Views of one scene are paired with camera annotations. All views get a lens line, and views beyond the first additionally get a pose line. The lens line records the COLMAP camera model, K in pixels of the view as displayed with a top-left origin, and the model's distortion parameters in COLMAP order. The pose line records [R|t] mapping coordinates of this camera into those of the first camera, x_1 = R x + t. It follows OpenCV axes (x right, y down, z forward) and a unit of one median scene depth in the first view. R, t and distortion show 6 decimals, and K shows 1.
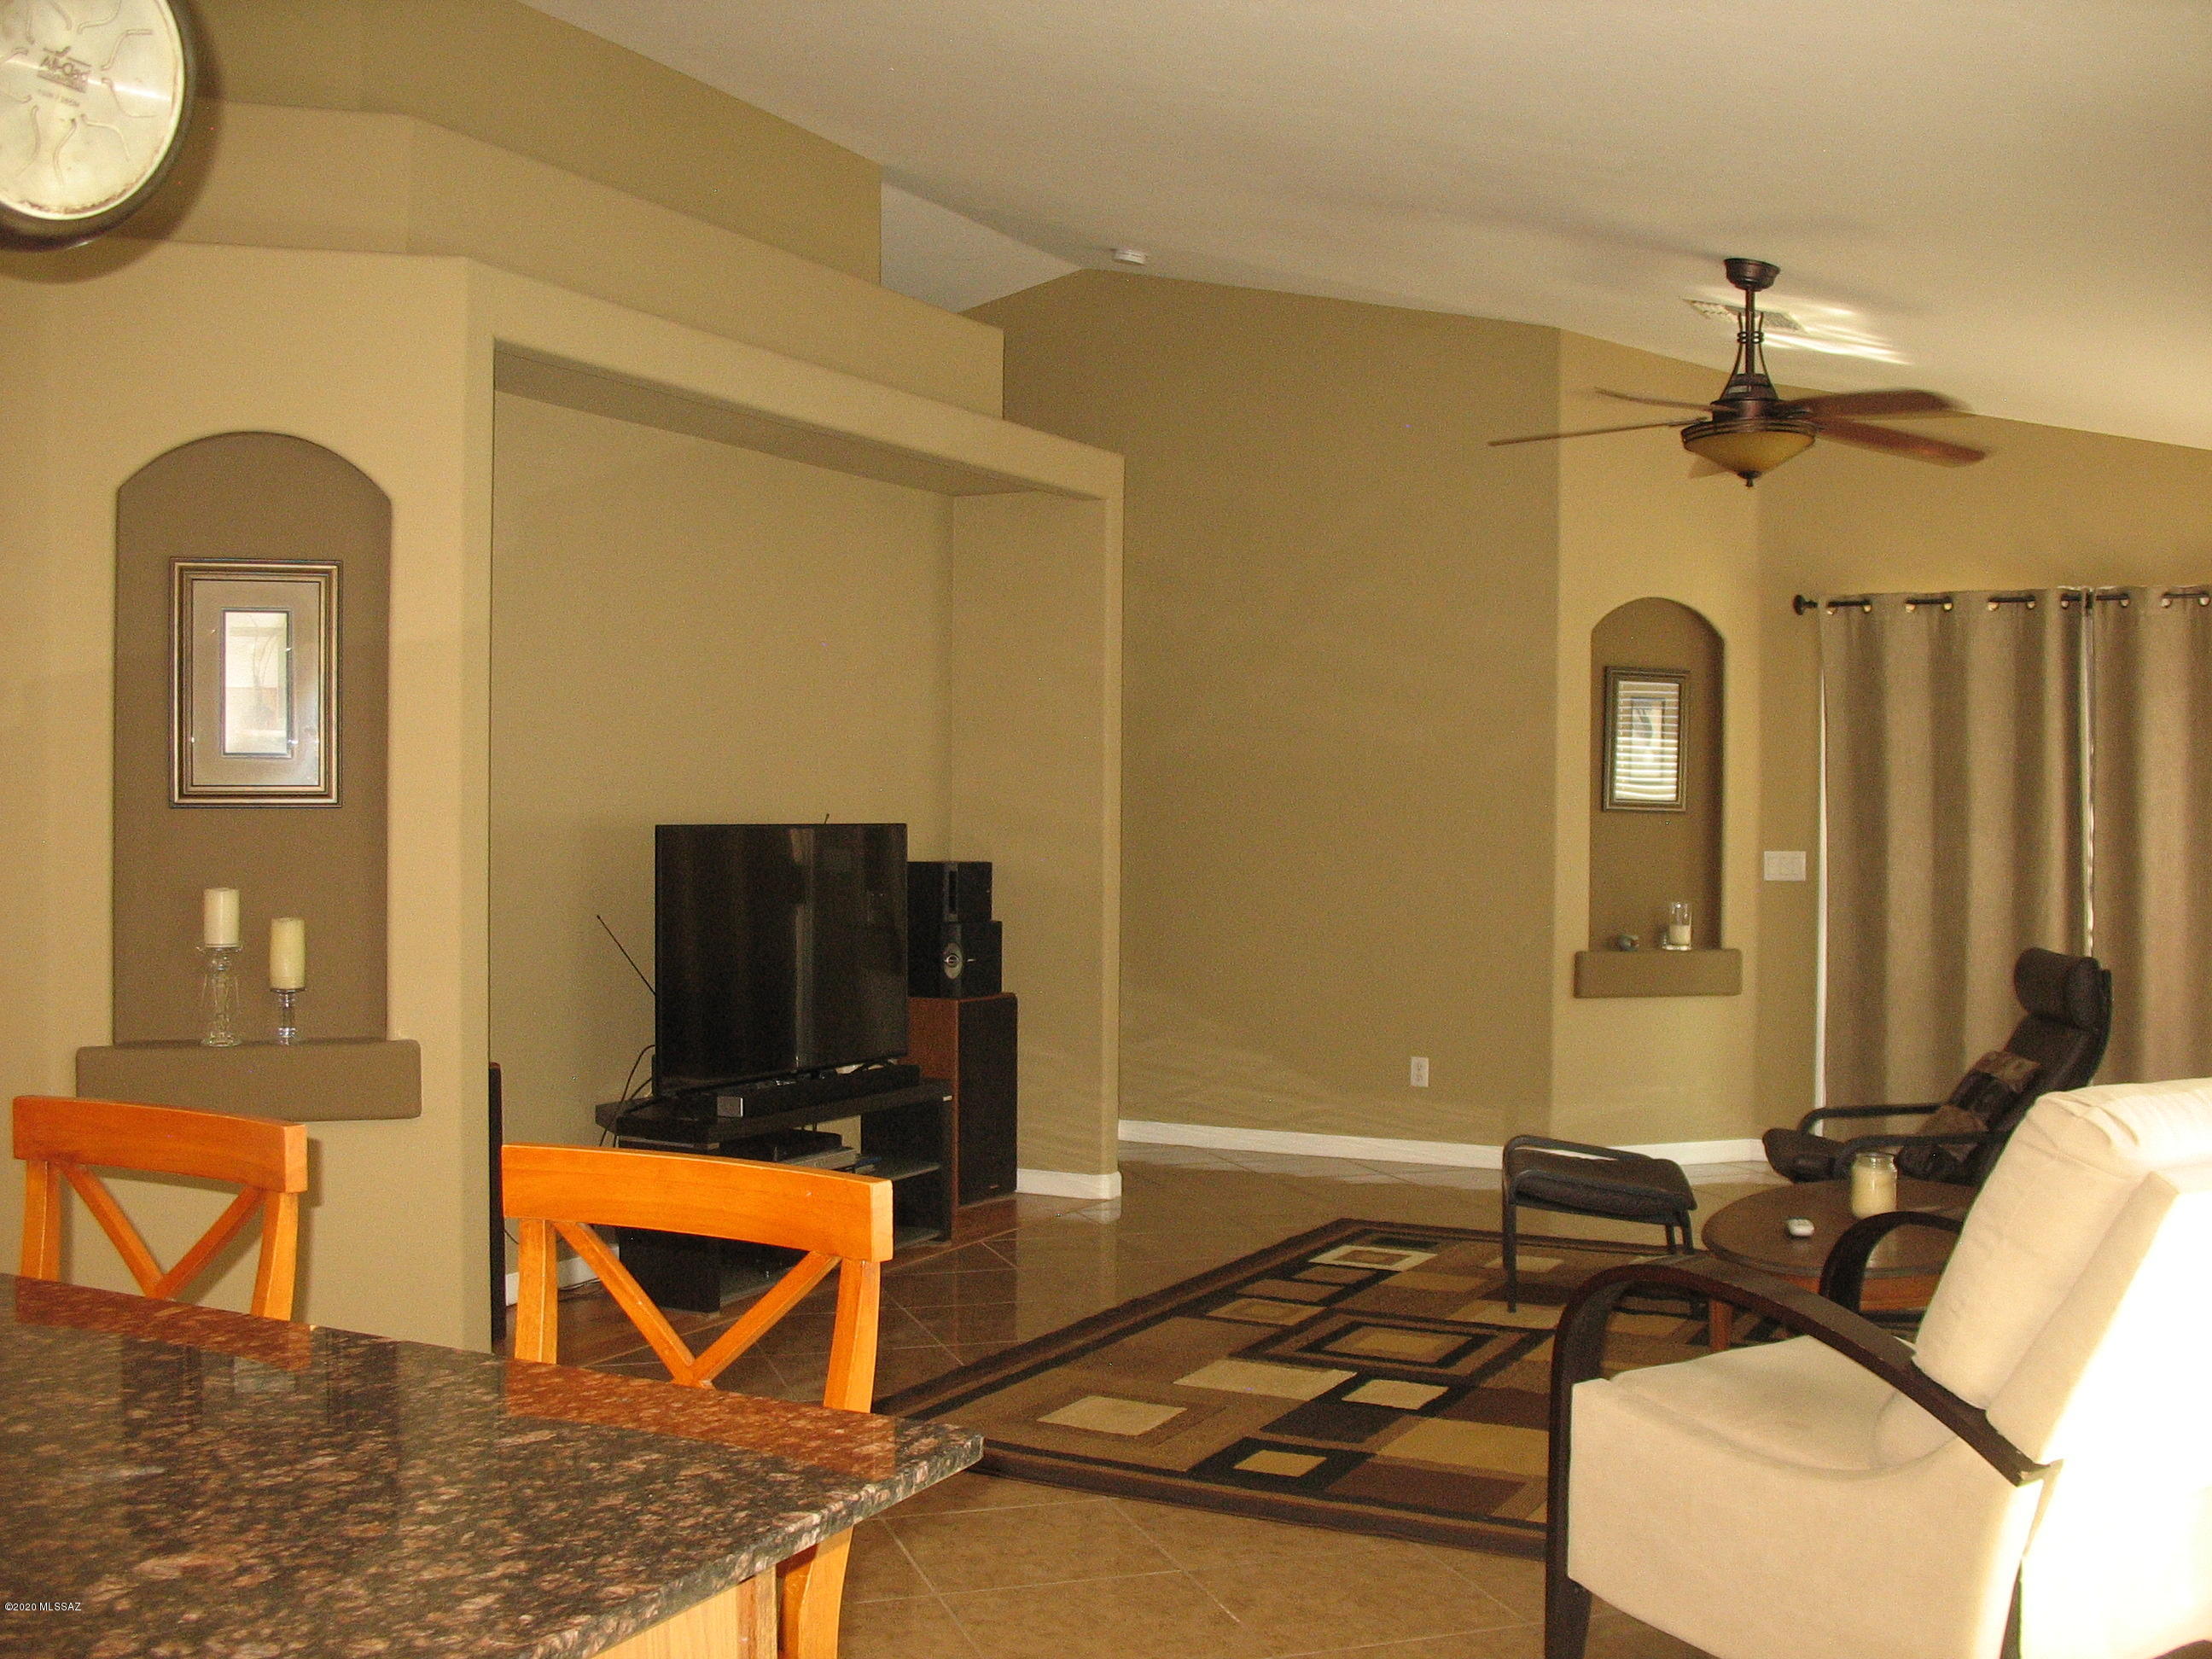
lens RADIAL K [[2314.9, 0, 1107.5], [0, 2314.9, 842.3], [0, 0, 1]] dist [-0.202723, 0.236566]
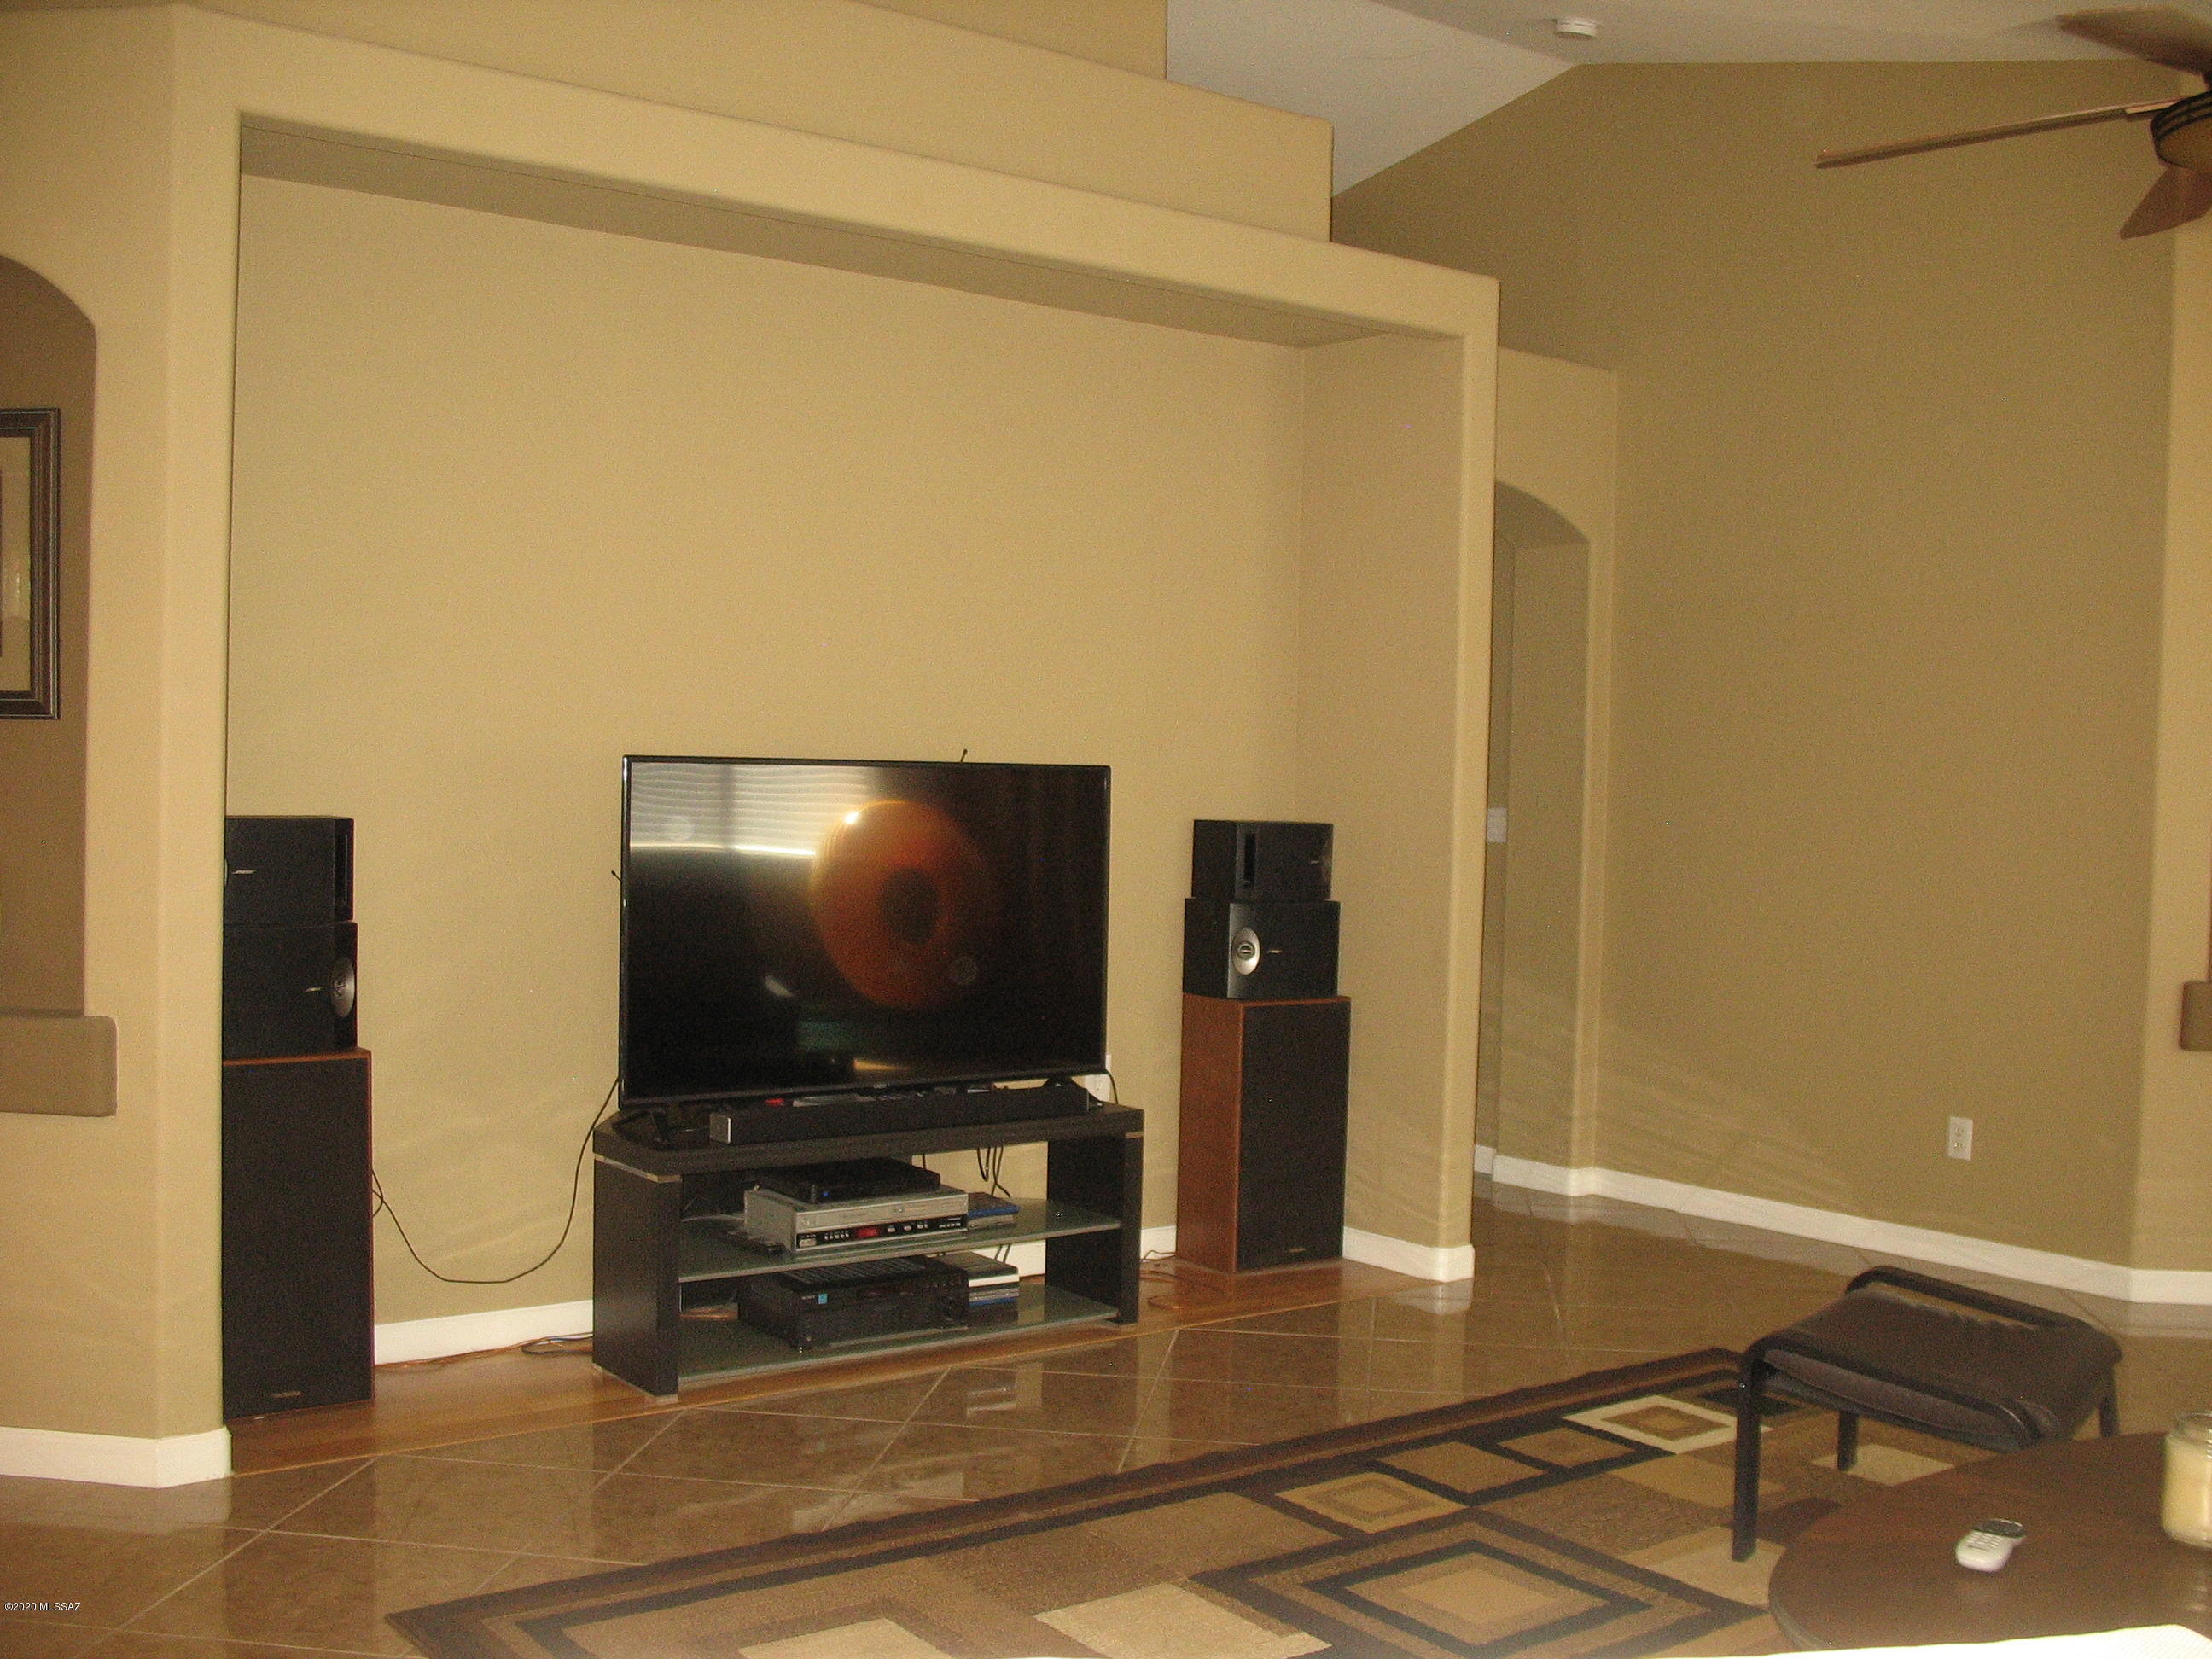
lens RADIAL K [[2250.1, 0, 1097.9], [0, 2250.1, 879.3], [0, 0, 1]] dist [-0.121389, -0.002074]
pose [[0.900039, 0.032632, -0.434586, 0.206240], [-0.022377, 0.999338, 0.028694, 0.006946], [0.435235, -0.016100, 0.900173, 0.299725]]
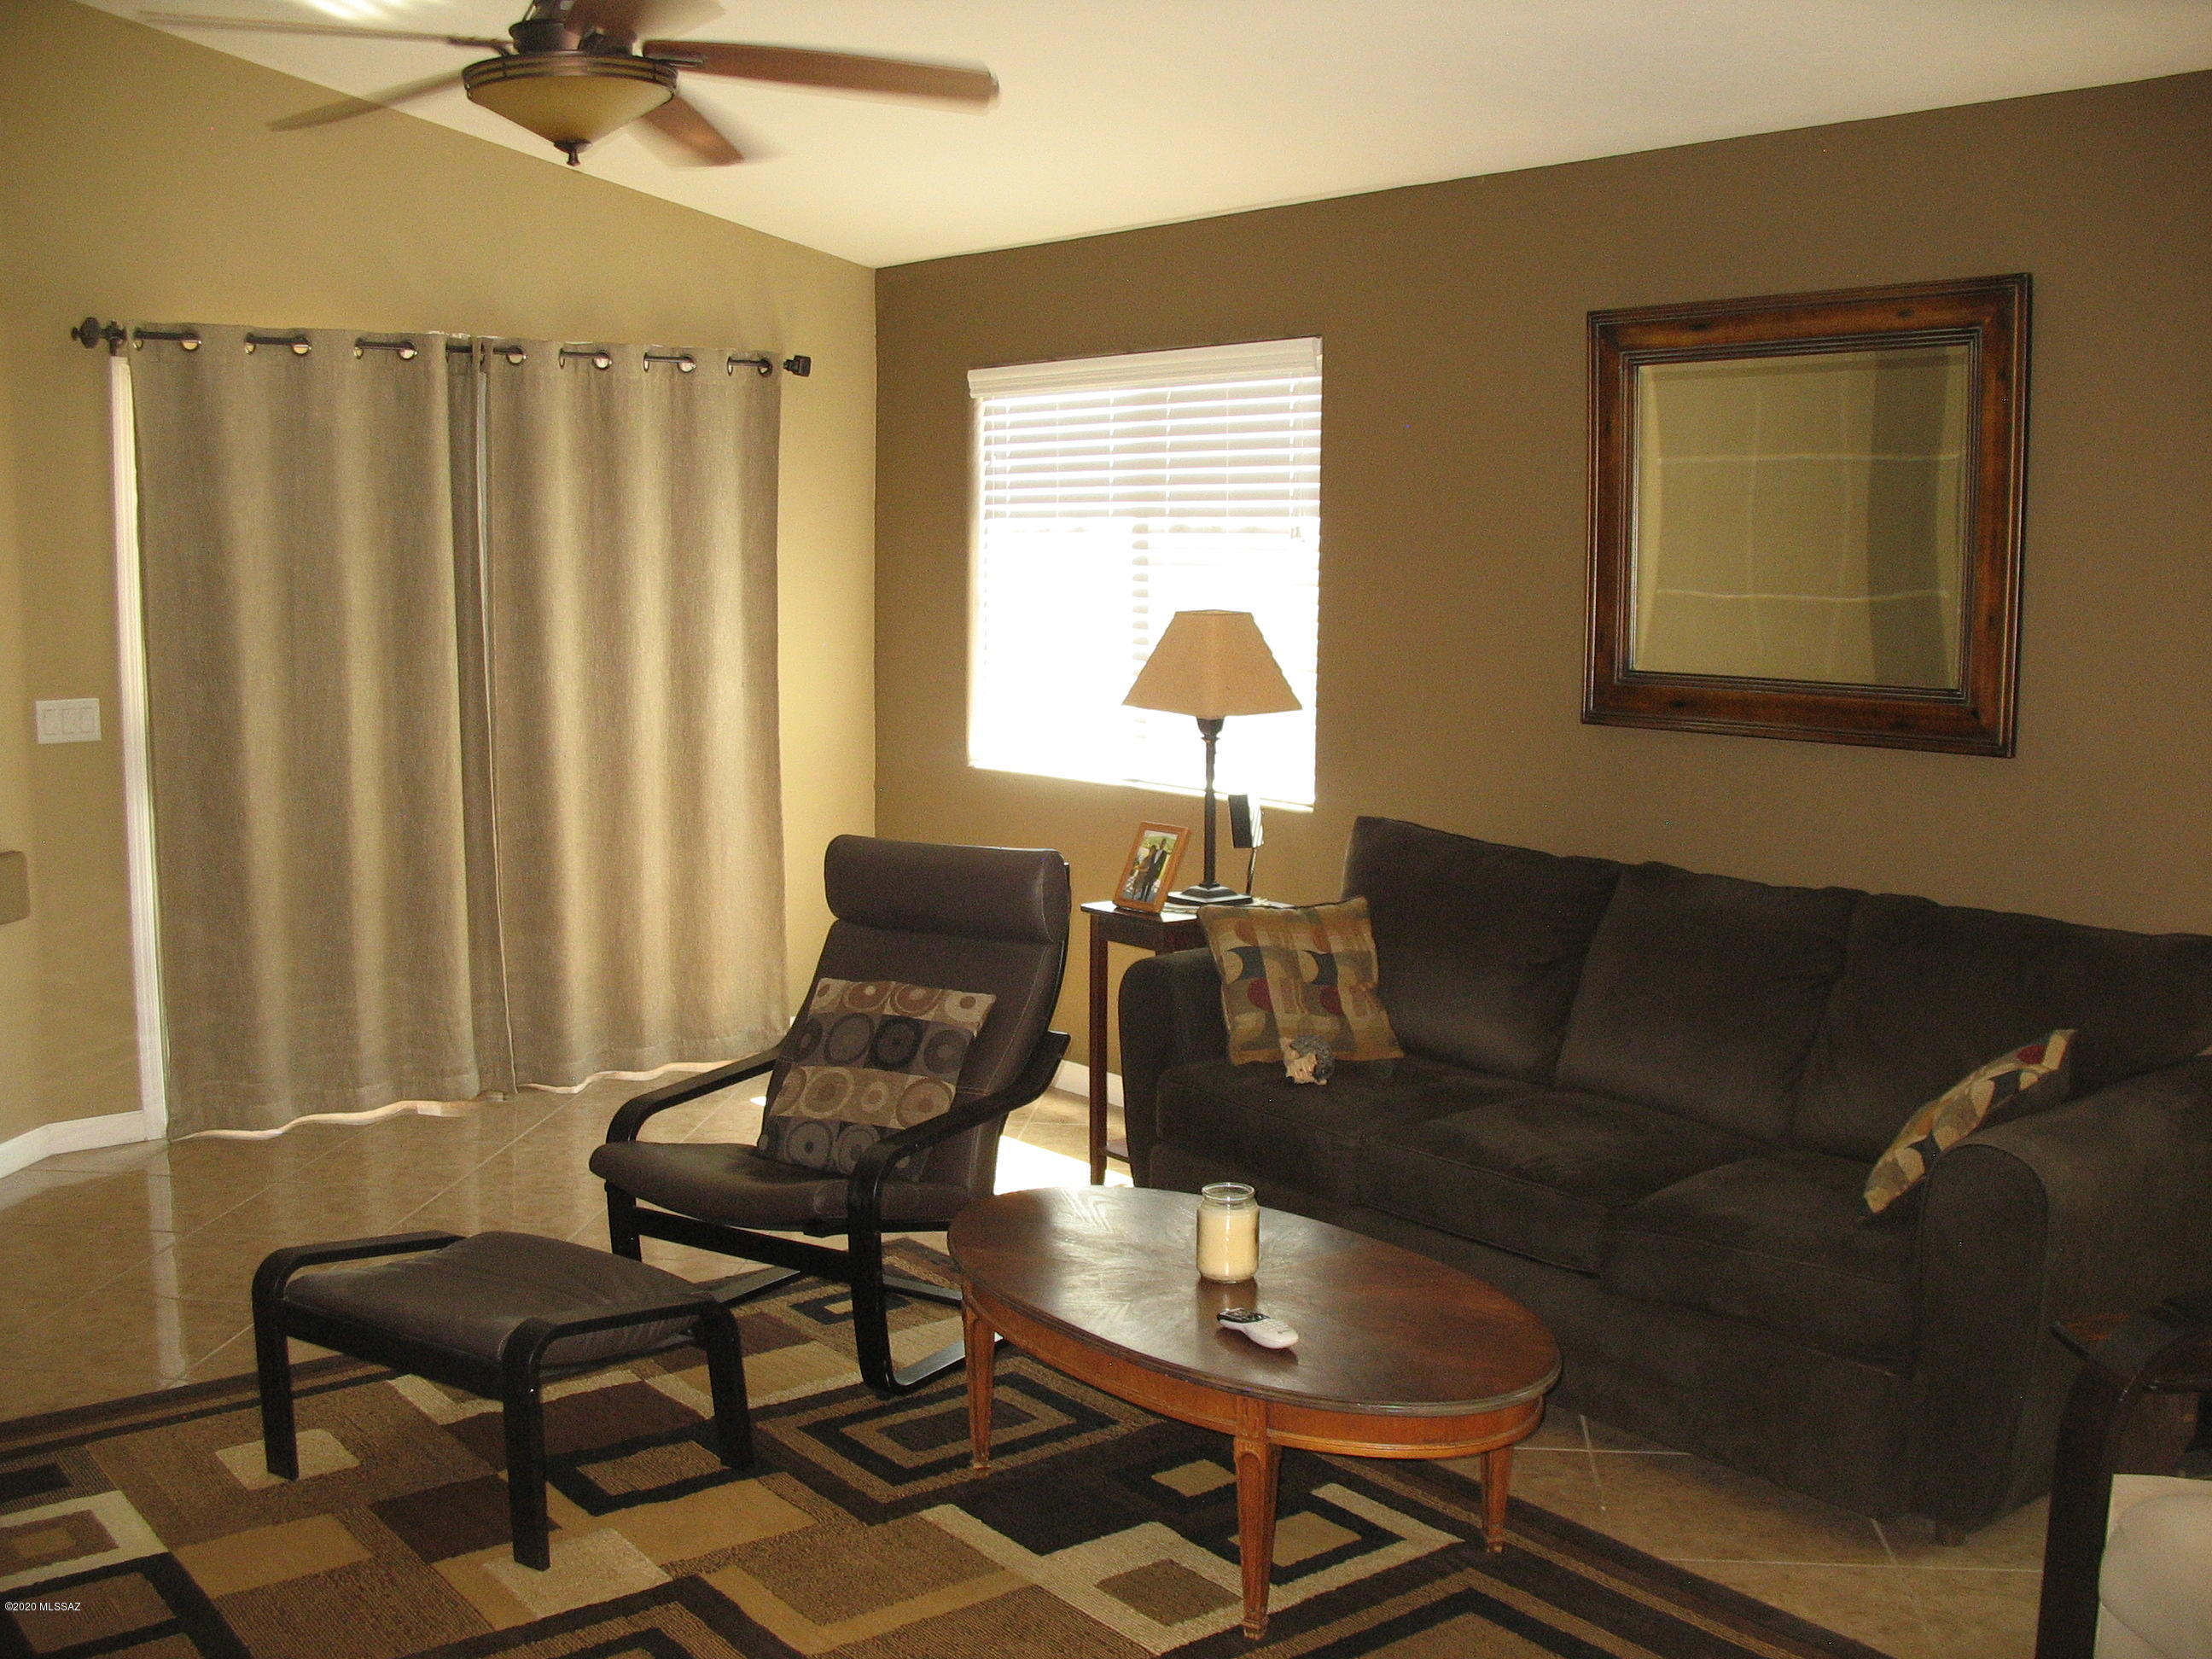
lens RADIAL K [[2314.9, 0, 1107.5], [0, 2314.9, 842.3], [0, 0, 1]] dist [-0.202723, 0.236566]
pose [[0.405179, -0.121637, 0.906109, -0.206966], [0.011842, 0.991725, 0.127835, -0.038701], [-0.914160, -0.041066, 0.403267, 0.491552]]
